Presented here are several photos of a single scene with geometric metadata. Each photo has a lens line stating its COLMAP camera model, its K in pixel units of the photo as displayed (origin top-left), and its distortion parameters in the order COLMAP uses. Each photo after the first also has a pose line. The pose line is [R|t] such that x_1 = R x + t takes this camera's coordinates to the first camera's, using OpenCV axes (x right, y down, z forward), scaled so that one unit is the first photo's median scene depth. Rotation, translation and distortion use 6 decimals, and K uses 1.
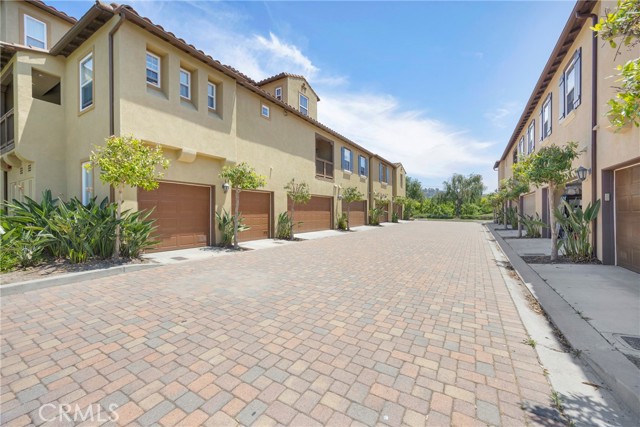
lens RADIAL K [[260.6, 0, 320.2], [0, 260.6, 213.4], [0, 0, 1]] dist [0.000911, 0.001009]
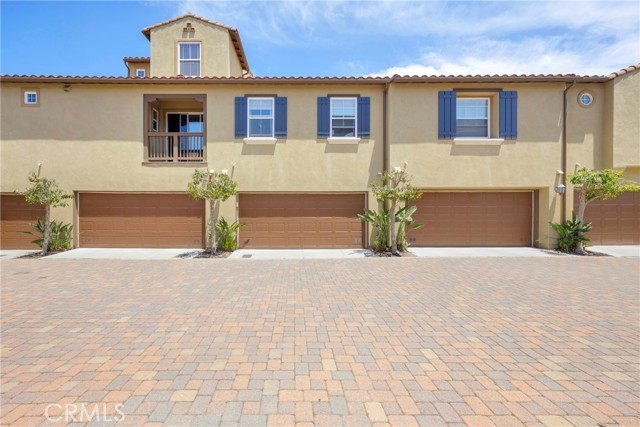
lens RADIAL K [[260.6, 0, 320.3], [0, 260.6, 214.2], [0, 0, 1]] dist [0.000911, 0.001009]
pose [[0.526923, 0.009048, -0.849865, 0.529451], [0.002159, 0.999926, 0.011984, -0.017188], [0.849911, -0.008149, 0.526864, 0.726359]]
